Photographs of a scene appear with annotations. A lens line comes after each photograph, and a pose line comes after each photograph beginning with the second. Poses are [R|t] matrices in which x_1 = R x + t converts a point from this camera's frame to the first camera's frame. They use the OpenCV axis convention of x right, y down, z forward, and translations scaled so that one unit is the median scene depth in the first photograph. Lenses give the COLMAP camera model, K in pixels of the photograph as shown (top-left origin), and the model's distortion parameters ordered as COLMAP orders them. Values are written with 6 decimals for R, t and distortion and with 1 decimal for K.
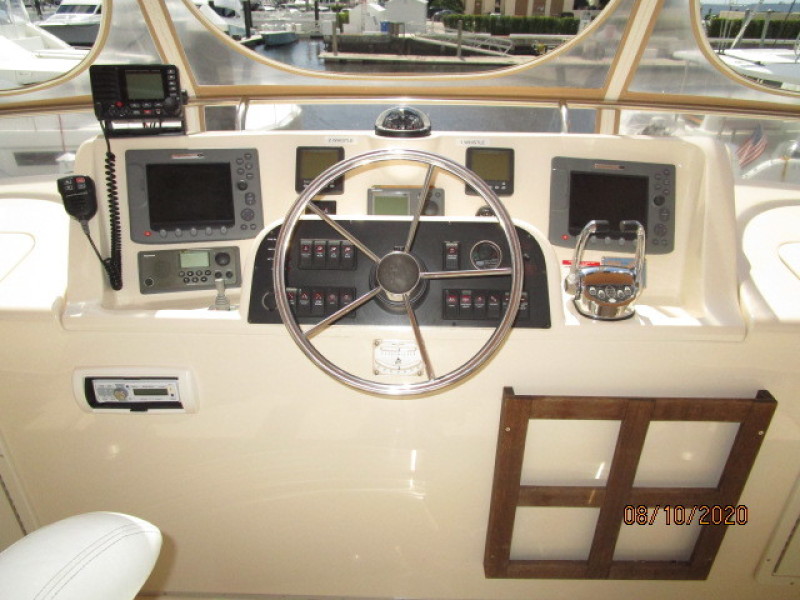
lens RADIAL K [[558.0, 0, 403.3], [0, 558.0, 301.7], [0, 0, 1]] dist [-0.037682, 0.002788]
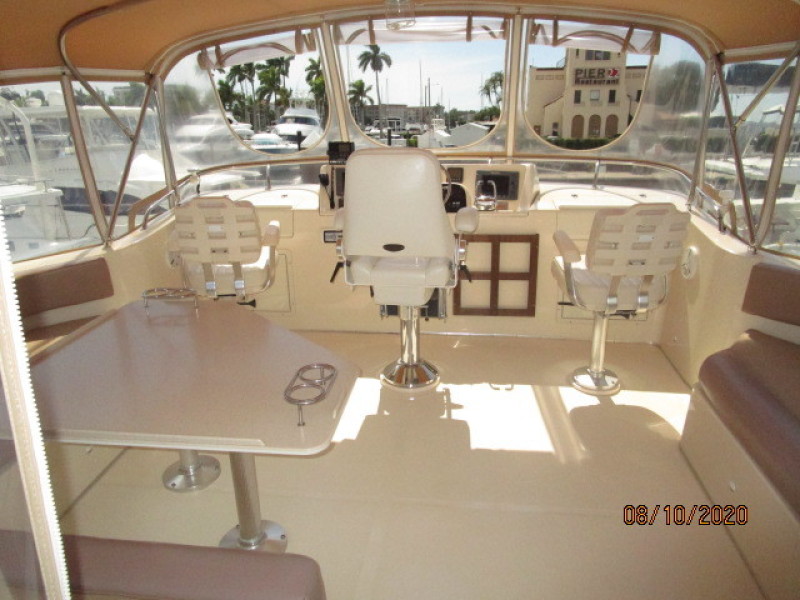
lens RADIAL K [[558.0, 0, 403.3], [0, 558.0, 301.7], [0, 0, 1]] dist [-0.037682, 0.002788]
pose [[0.993279, 0.008899, -0.115403, 0.226582], [-0.031417, 0.980337, -0.194815, 0.980580], [0.111400, 0.197131, 0.974027, -1.725042]]
